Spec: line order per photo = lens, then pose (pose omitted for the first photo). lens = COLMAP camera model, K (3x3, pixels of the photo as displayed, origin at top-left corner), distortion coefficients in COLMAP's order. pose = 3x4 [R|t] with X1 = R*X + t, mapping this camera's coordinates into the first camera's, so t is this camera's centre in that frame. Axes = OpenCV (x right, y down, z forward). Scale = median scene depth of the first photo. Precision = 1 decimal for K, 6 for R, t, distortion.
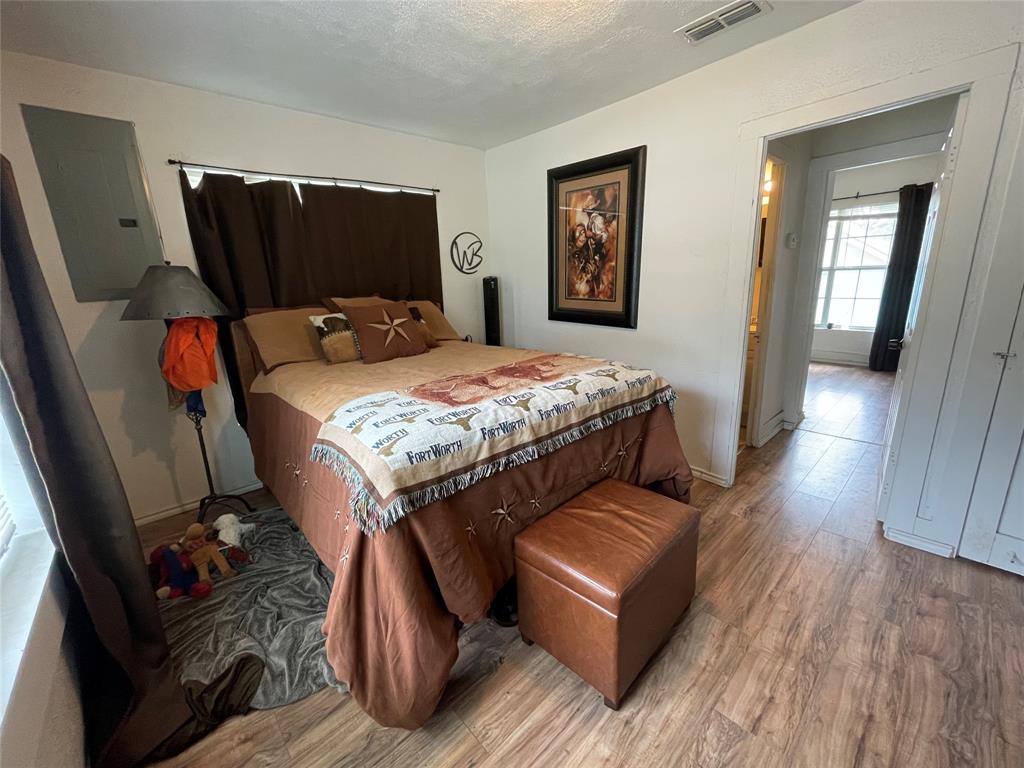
lens RADIAL K [[408.9, 0, 512.0], [0, 408.9, 384.0], [0, 0, 1]] dist [-0.001769, 0.000022]
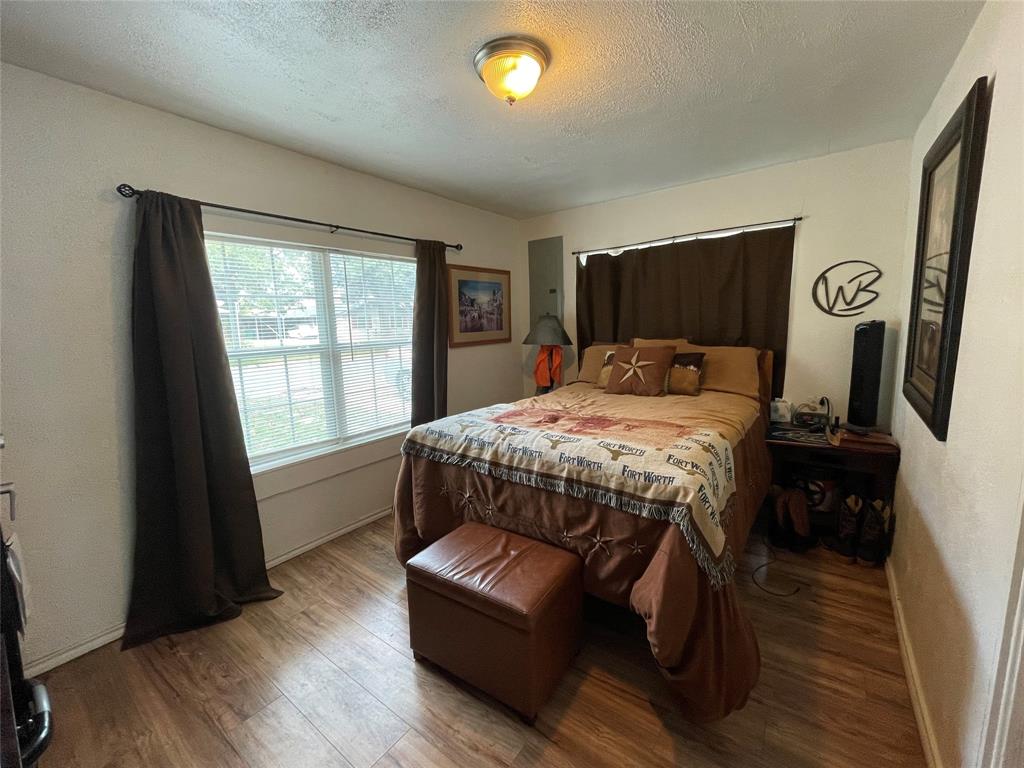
lens RADIAL K [[408.9, 0, 512.0], [0, 408.9, 384.0], [0, 0, 1]] dist [-0.001769, 0.000022]
pose [[0.200311, 0.177952, -0.963436, 0.852385], [-0.227155, 0.965006, 0.131014, -0.190349], [0.953035, 0.192605, 0.233724, 0.476634]]
